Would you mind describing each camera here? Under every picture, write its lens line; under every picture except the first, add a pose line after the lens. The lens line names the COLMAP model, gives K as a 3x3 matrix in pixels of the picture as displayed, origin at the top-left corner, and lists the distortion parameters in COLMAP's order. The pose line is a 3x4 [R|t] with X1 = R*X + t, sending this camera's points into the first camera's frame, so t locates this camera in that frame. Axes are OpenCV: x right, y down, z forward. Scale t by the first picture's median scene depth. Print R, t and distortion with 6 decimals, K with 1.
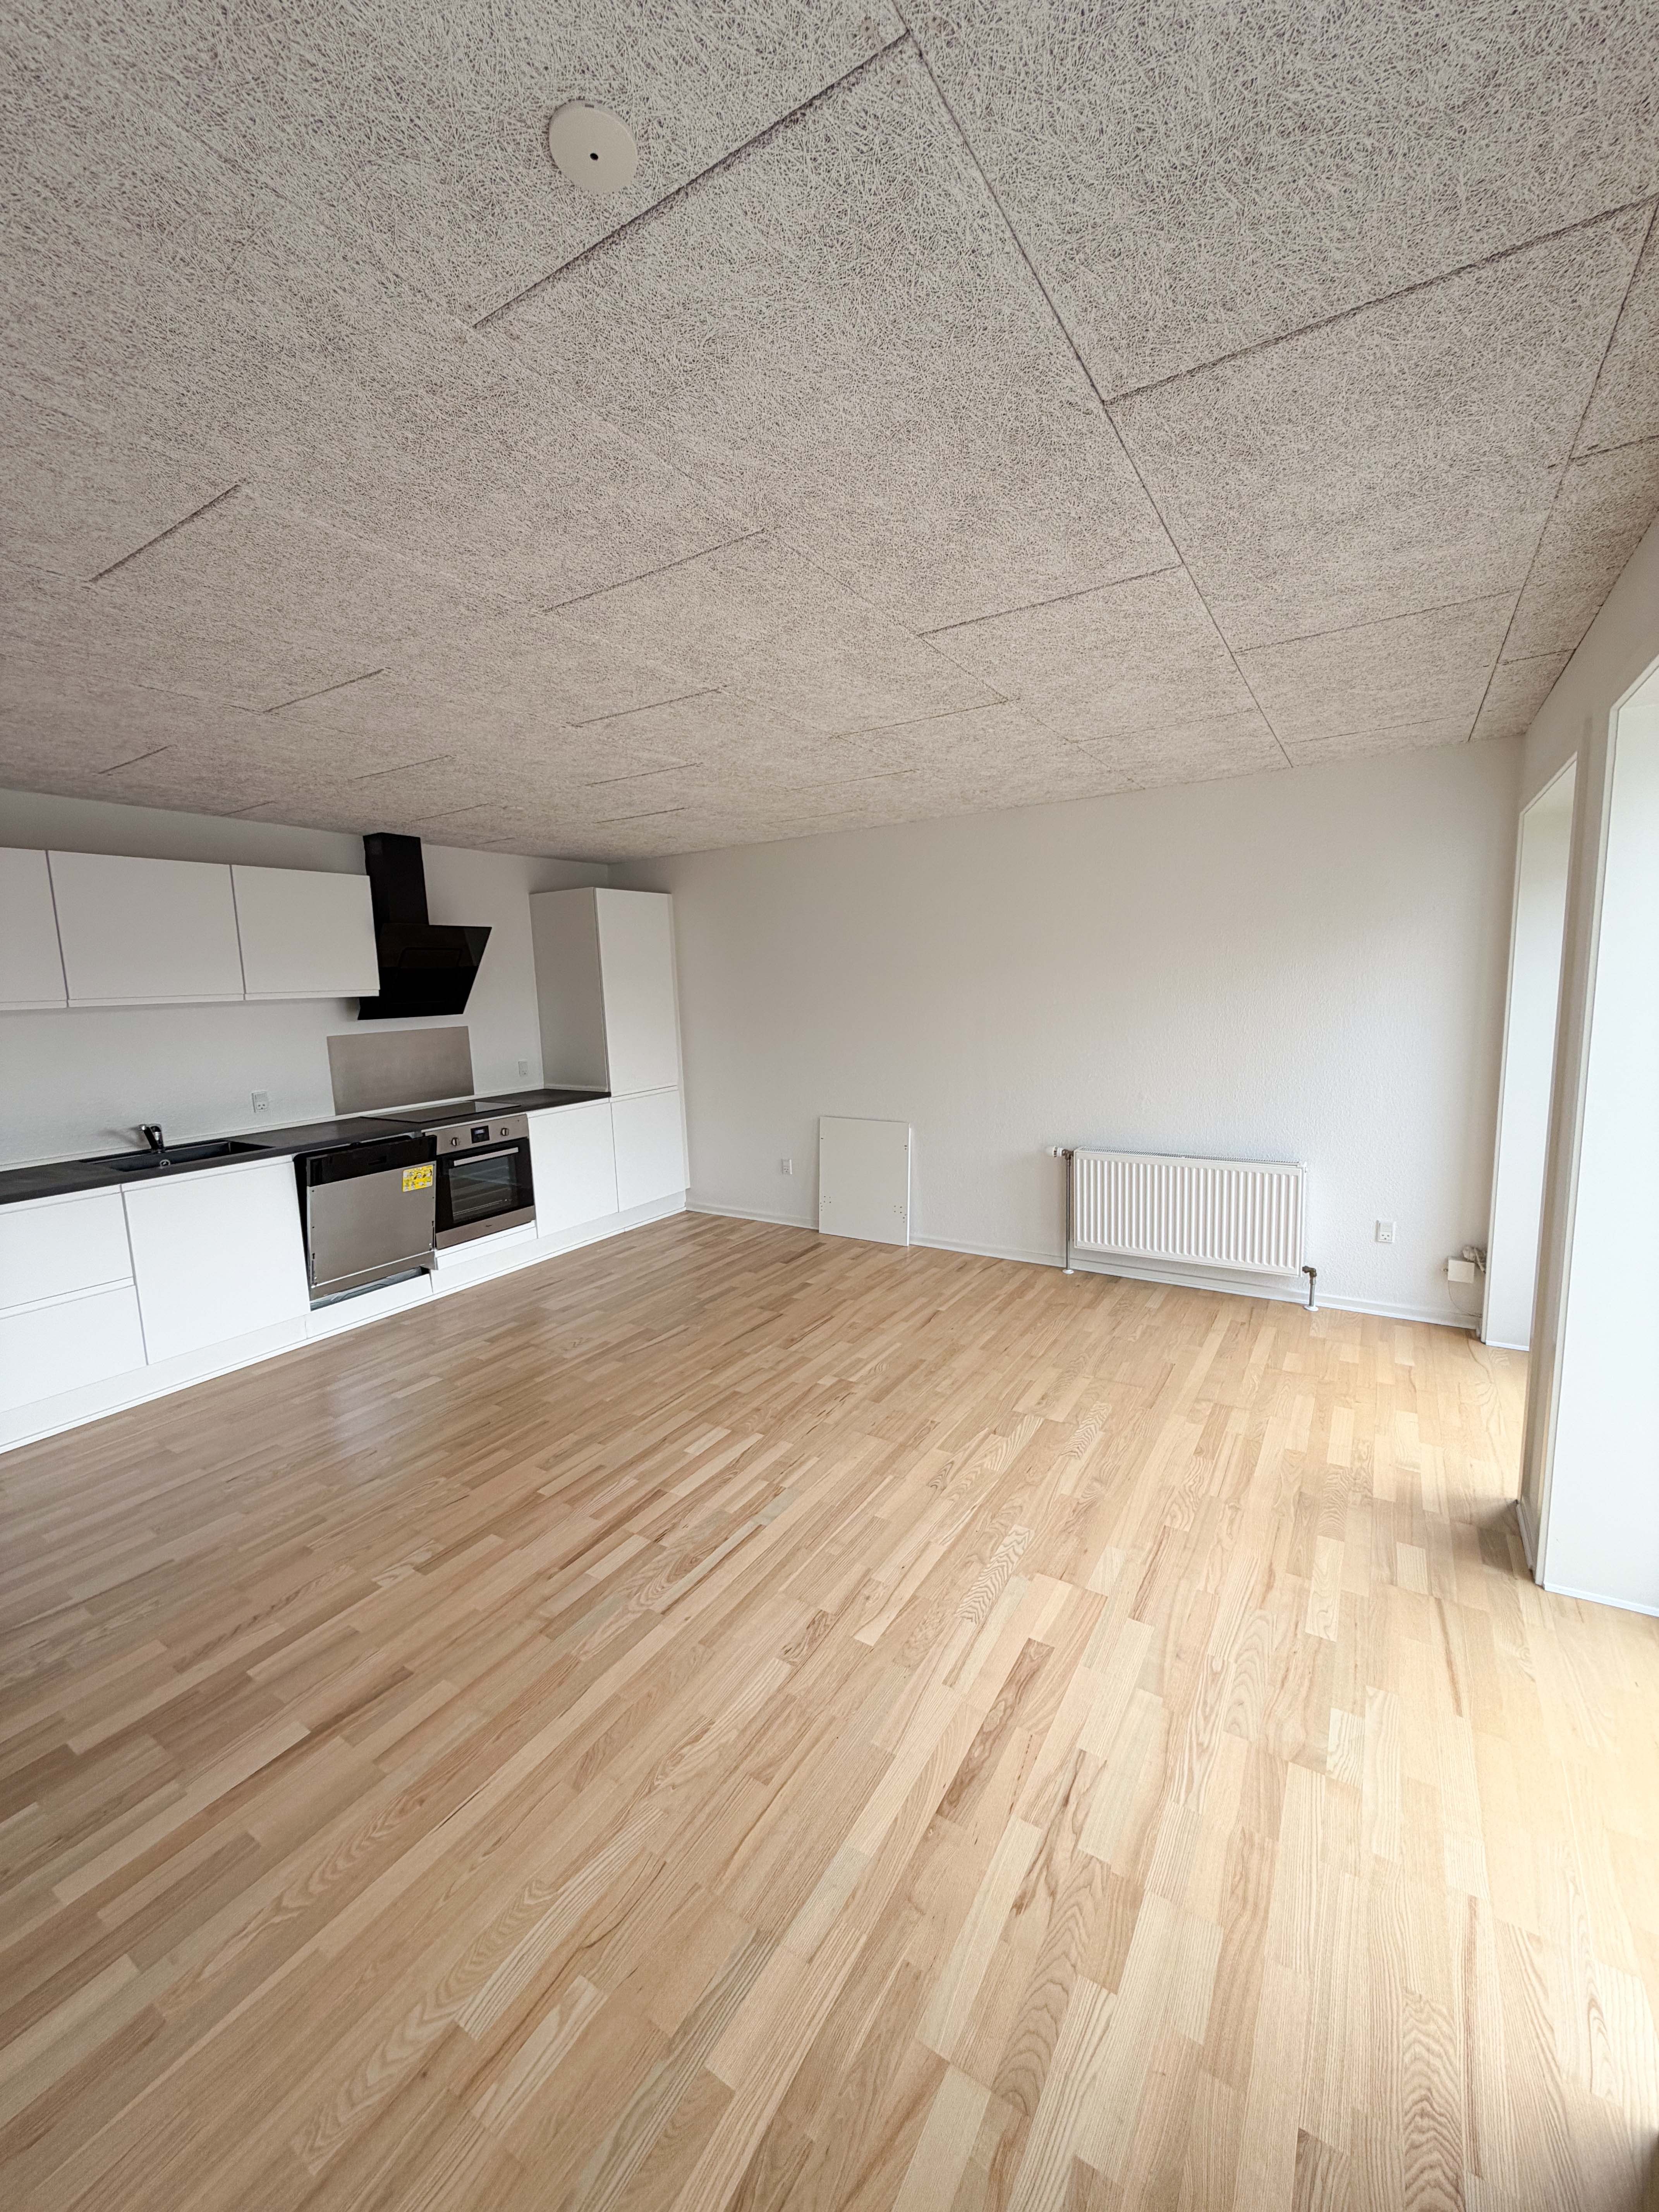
lens RADIAL K [[874.9, 0, 840.2], [0, 874.9, 1102.8], [0, 0, 1]] dist [-0.006610, 0.000222]
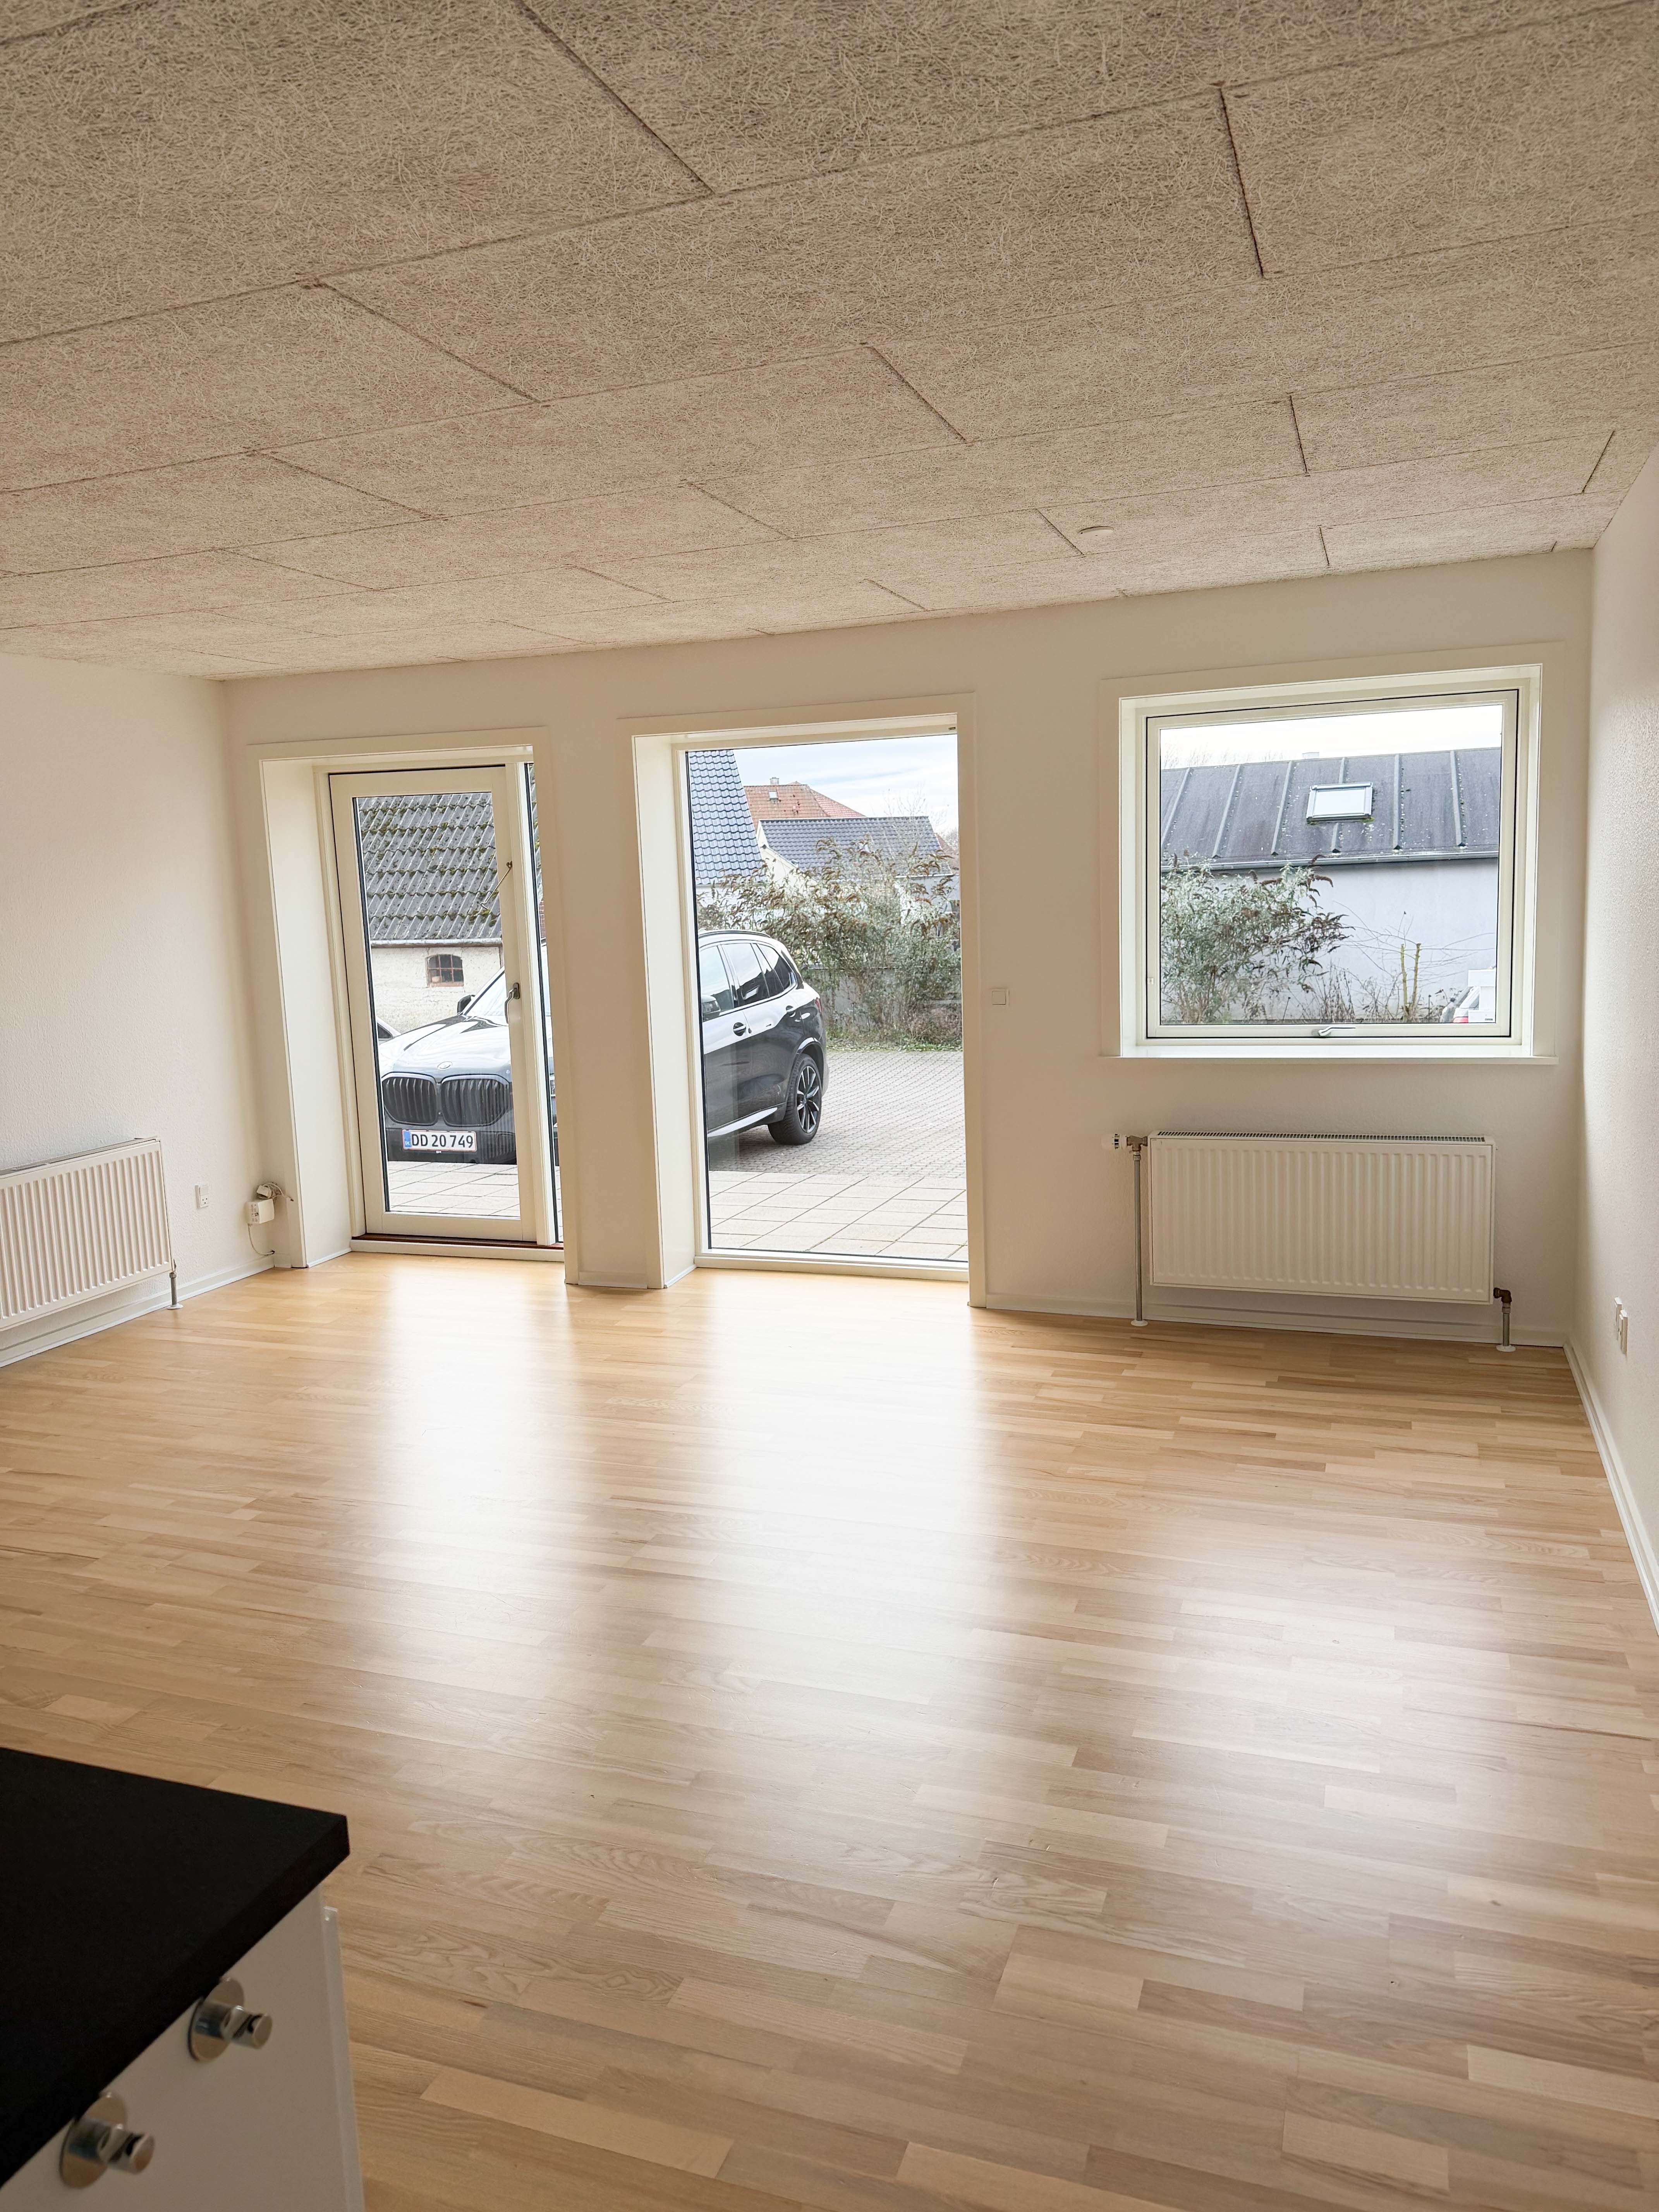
lens RADIAL K [[1558.4, 0, 816.5], [0, 1558.4, 1093.3], [0, 0, 1]] dist [0.027572, -0.033982]
pose [[-0.200716, -0.095439, 0.974990, -1.393201], [0.186199, 0.973384, 0.133613, -0.069007], [-0.961792, 0.208361, -0.177603, 0.857831]]
